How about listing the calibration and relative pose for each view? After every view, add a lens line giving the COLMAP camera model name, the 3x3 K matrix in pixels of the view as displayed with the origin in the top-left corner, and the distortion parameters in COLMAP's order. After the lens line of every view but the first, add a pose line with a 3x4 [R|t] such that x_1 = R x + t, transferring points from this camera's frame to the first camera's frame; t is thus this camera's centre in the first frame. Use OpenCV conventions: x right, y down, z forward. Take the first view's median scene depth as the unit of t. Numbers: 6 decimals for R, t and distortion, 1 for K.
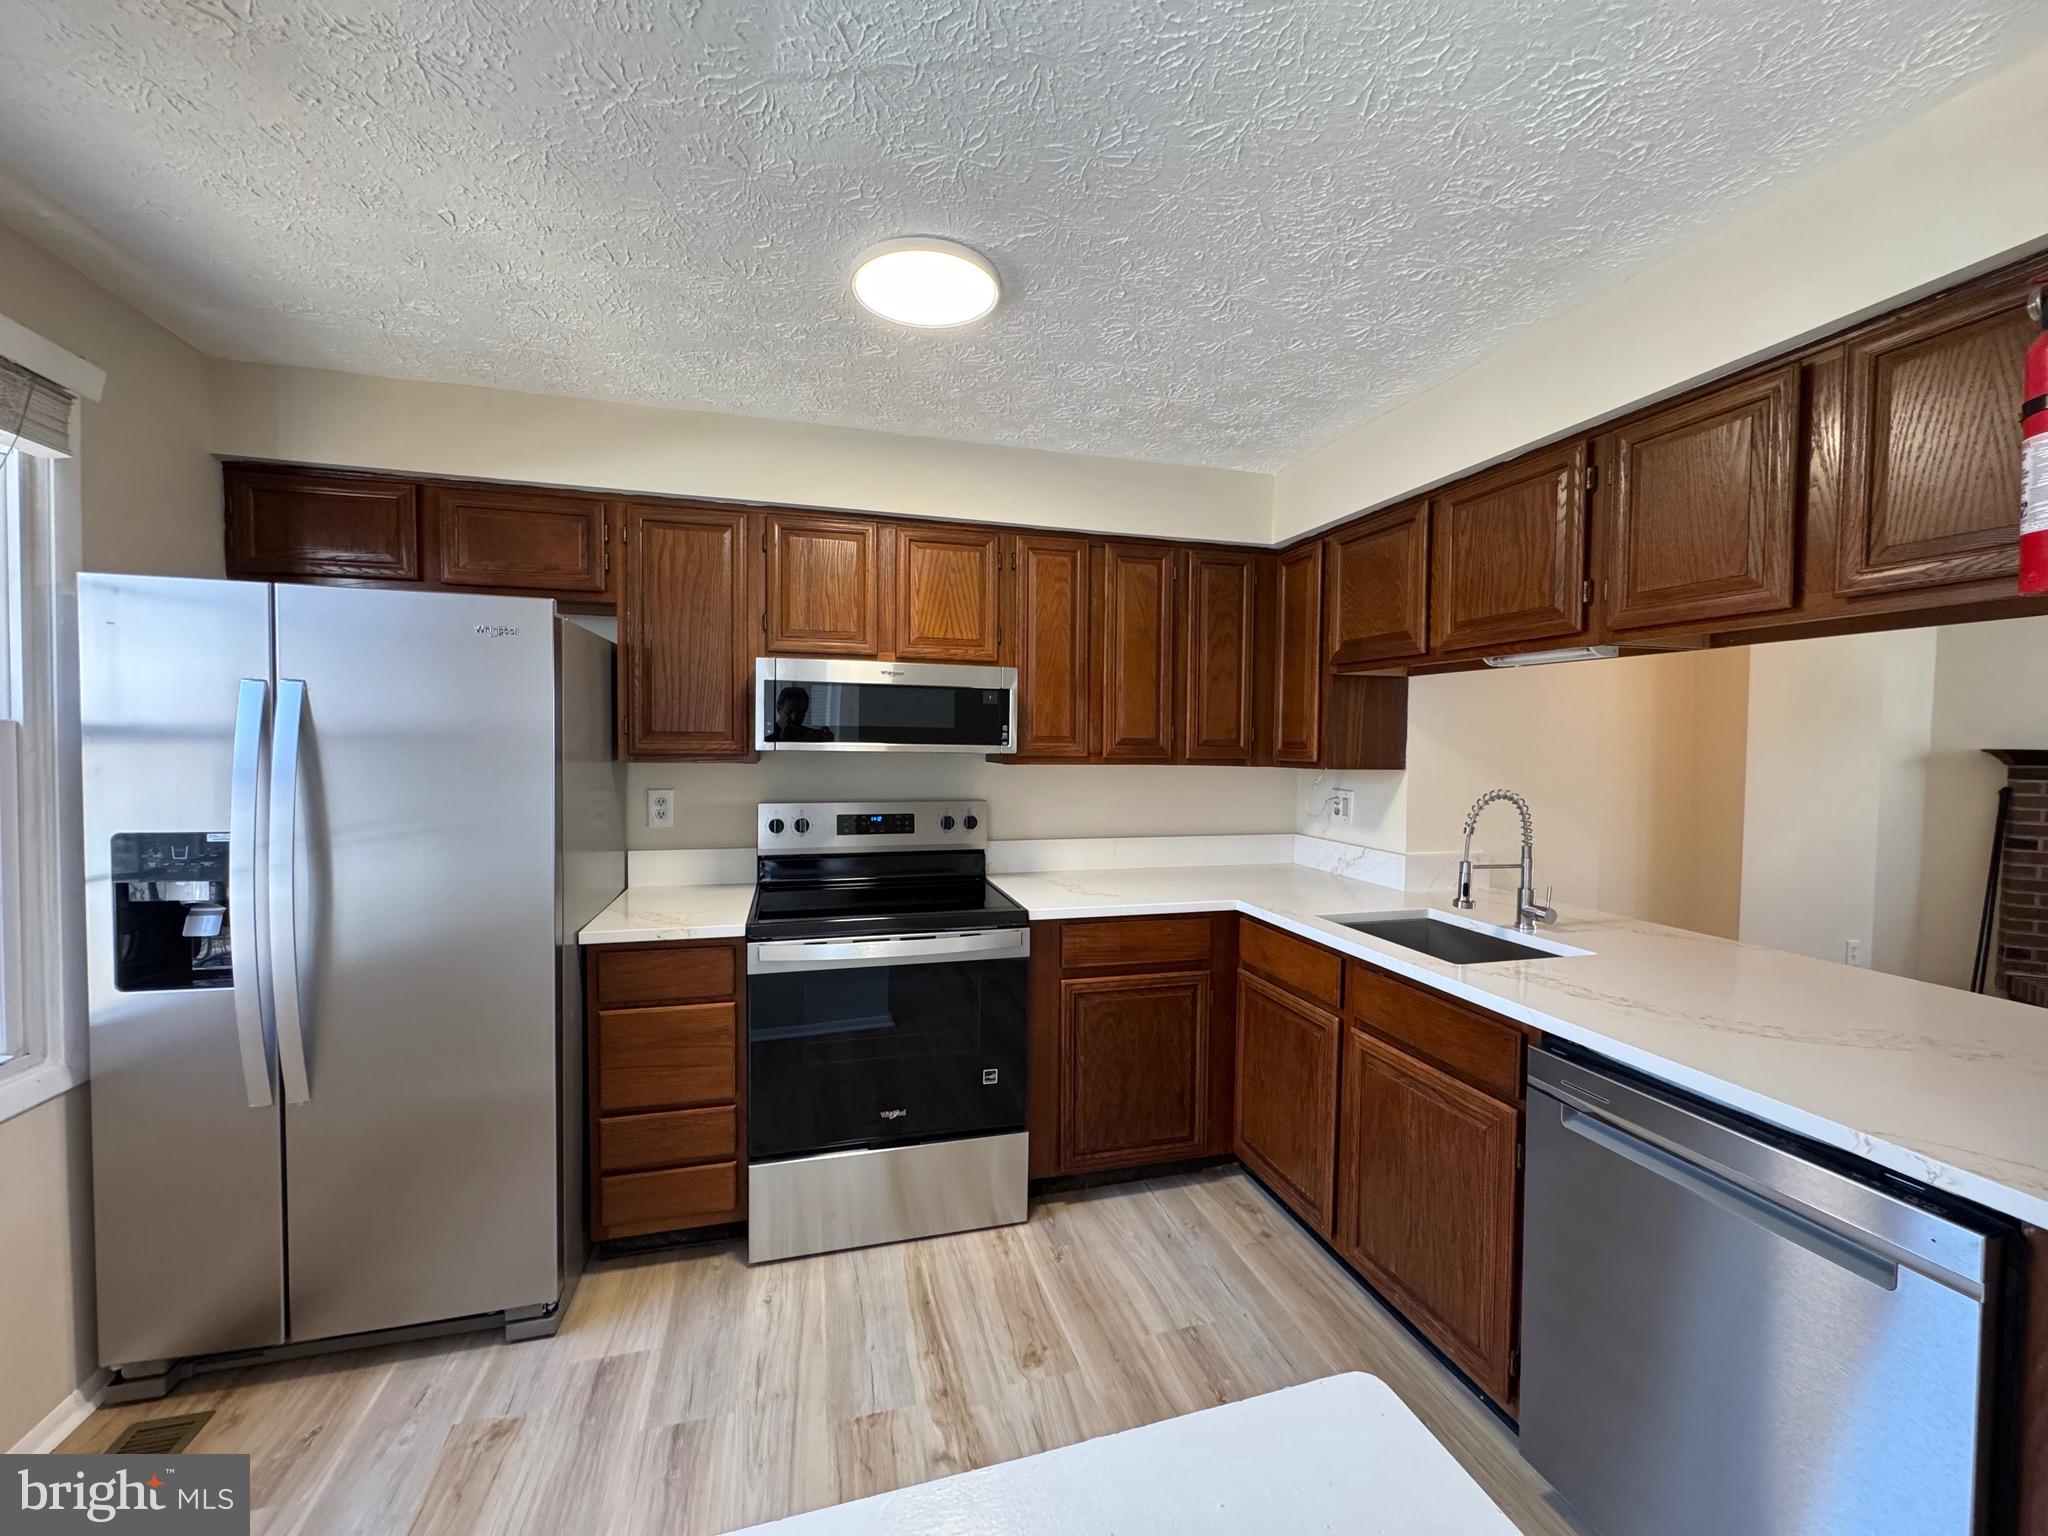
lens RADIAL K [[817.9, 0, 1024.0], [0, 817.9, 768.0], [0, 0, 1]] dist [-0.002123, -0.000221]
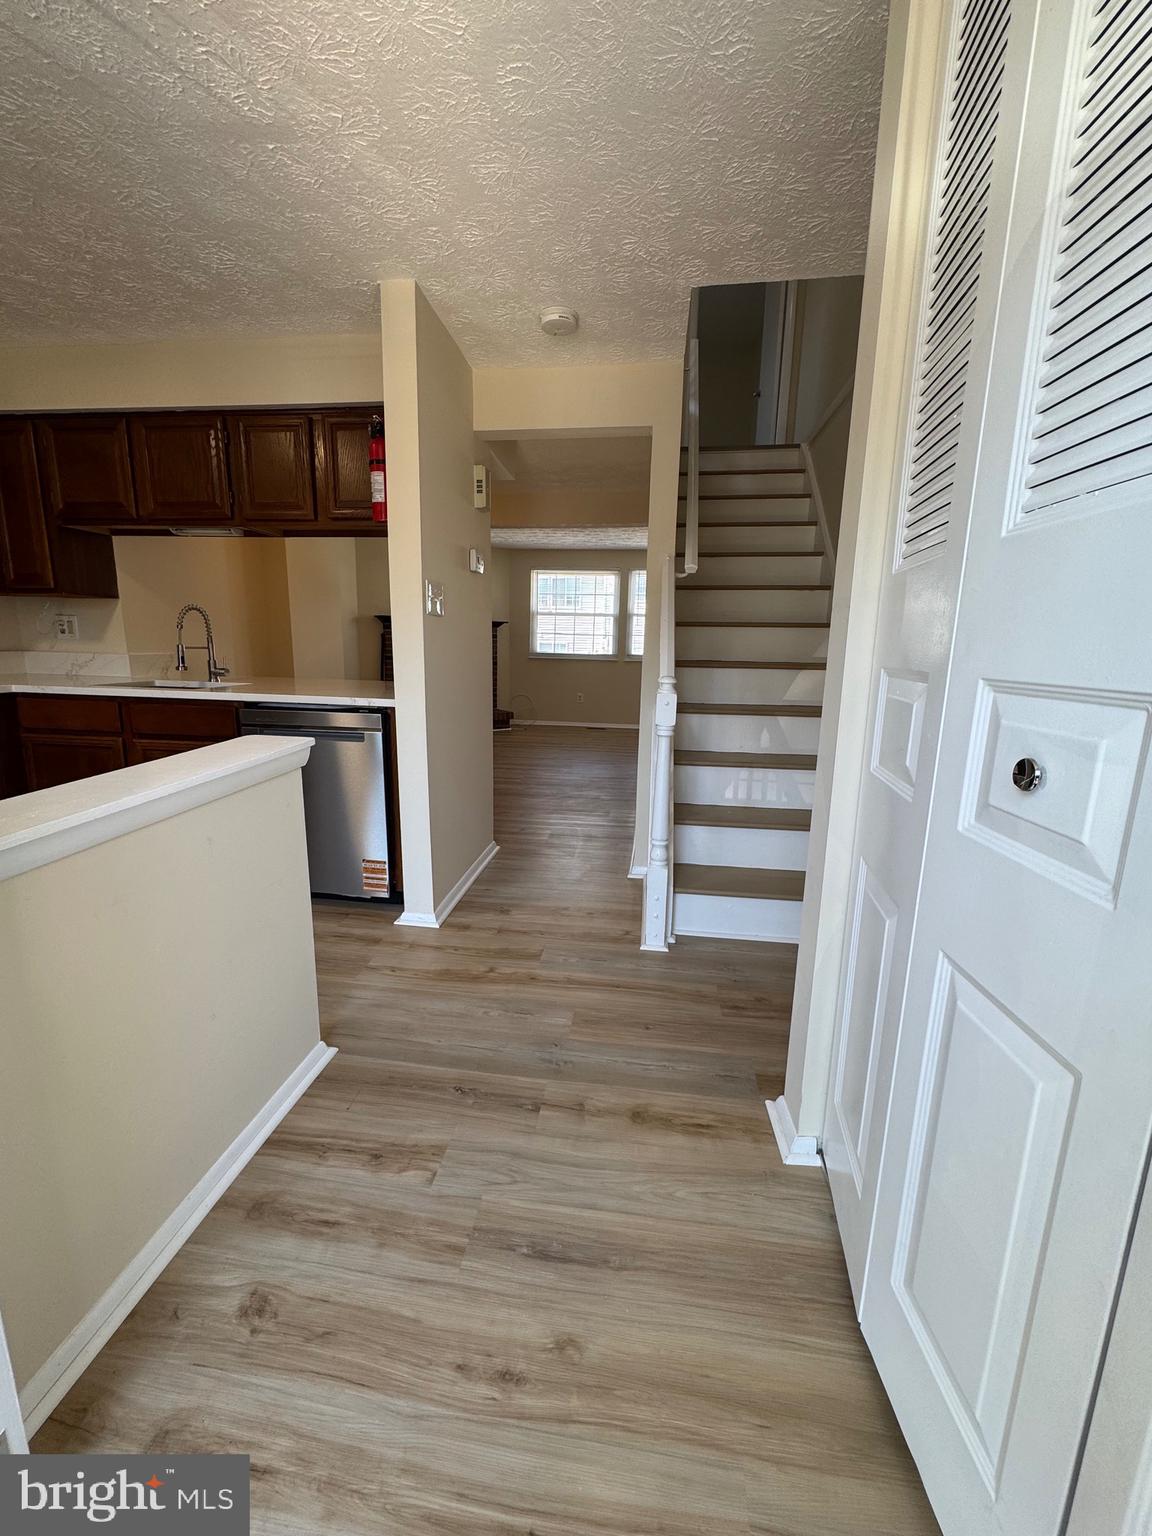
lens RADIAL K [[613.5, 0, 576.0], [0, 613.5, 768.0], [0, 0, 1]] dist [-0.002123, -0.000221]
pose [[0.386125, -0.186301, 0.903438, -0.480720], [0.012231, 0.980341, 0.196932, 0.153329], [-0.922365, -0.064990, 0.380812, -0.413107]]
